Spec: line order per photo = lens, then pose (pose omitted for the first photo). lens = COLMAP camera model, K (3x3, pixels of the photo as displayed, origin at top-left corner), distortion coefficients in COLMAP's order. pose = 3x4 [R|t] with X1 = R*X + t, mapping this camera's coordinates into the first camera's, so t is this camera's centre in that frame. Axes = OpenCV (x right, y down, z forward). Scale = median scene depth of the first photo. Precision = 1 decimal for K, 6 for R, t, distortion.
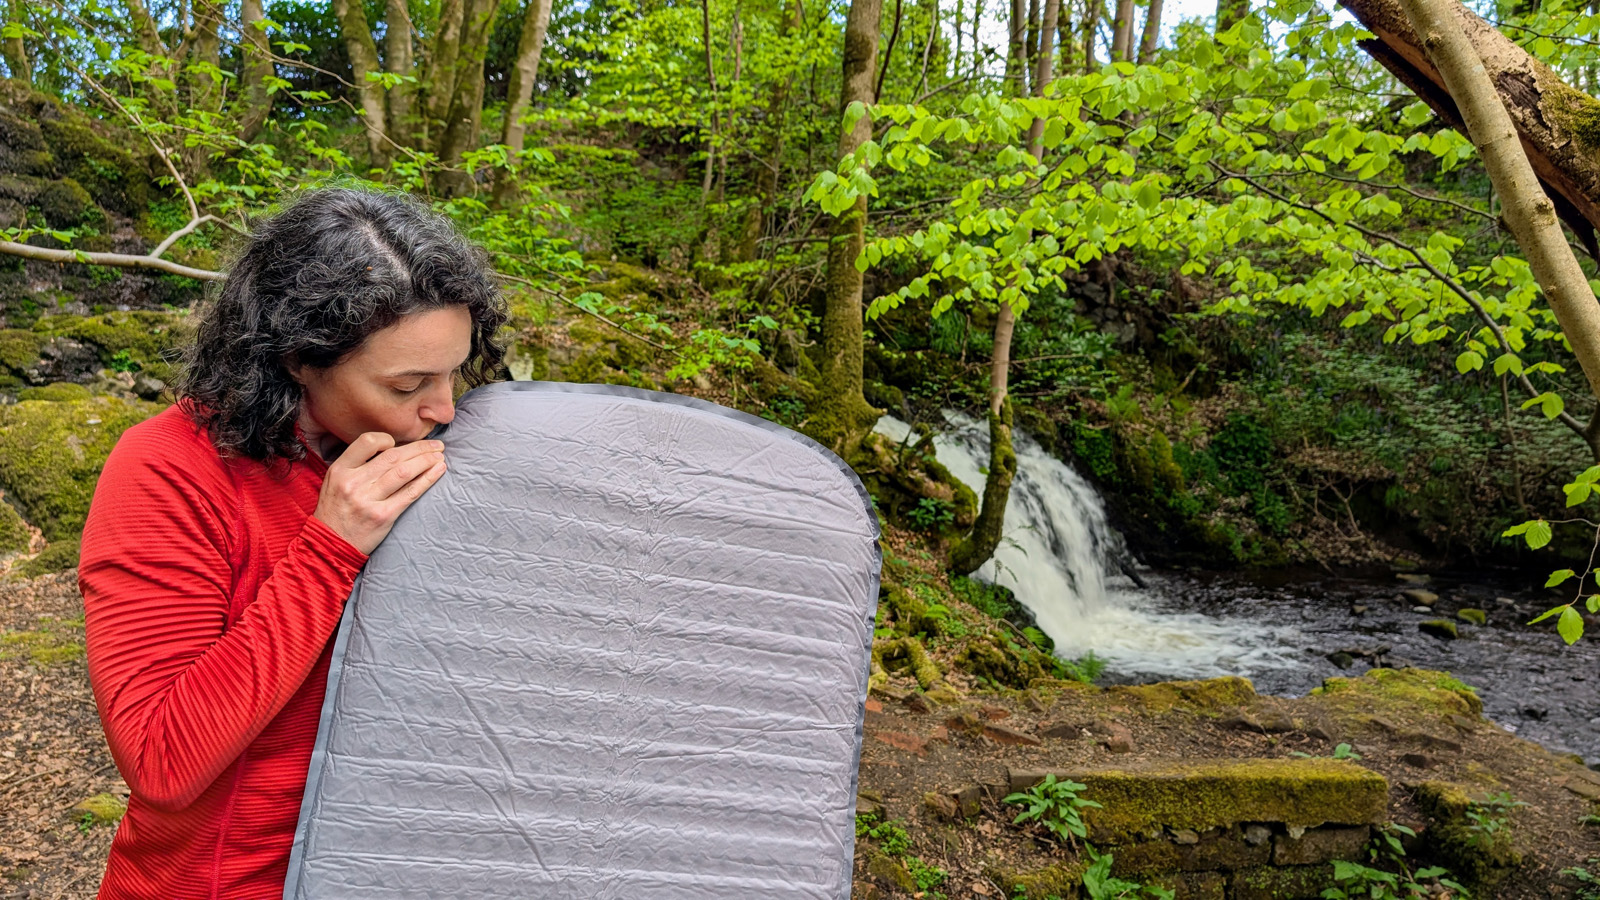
lens RADIAL K [[1177.8, 0, 814.9], [0, 1177.8, 476.9], [0, 0, 1]] dist [-0.002579, -0.001051]
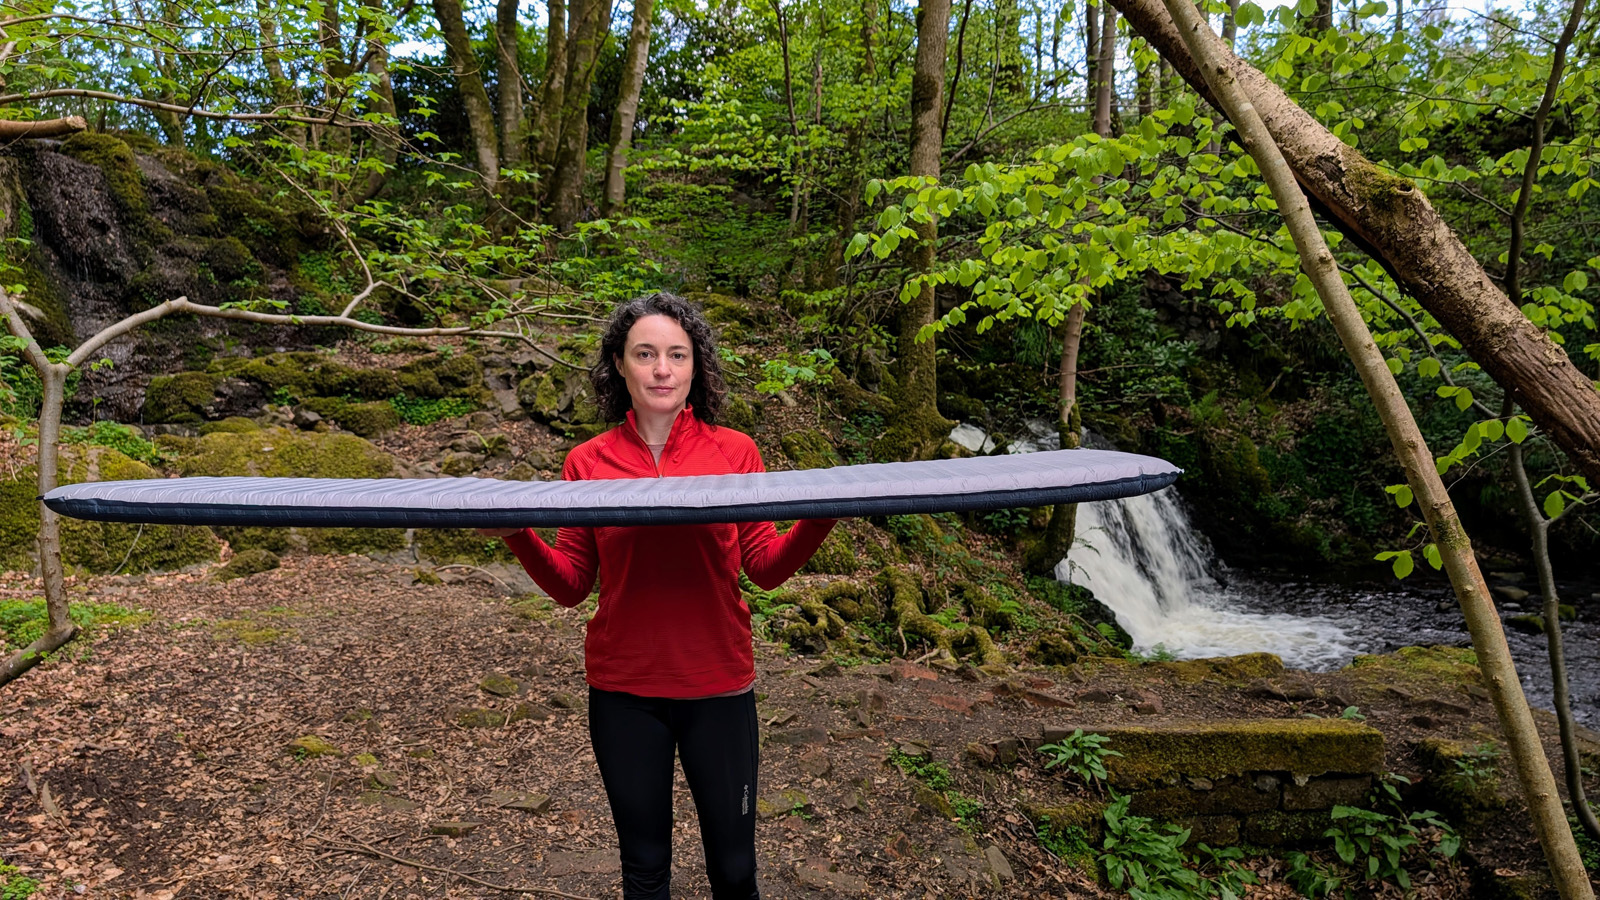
lens RADIAL K [[1193.6, 0, 806.8], [0, 1193.6, 487.5], [0, 0, 1]] dist [0.008329, -0.007862]
pose [[0.994940, -0.021960, -0.098043, 0.028961], [0.021350, 0.999746, -0.007269, 0.009454], [0.098178, 0.005139, 0.995156, -0.107297]]
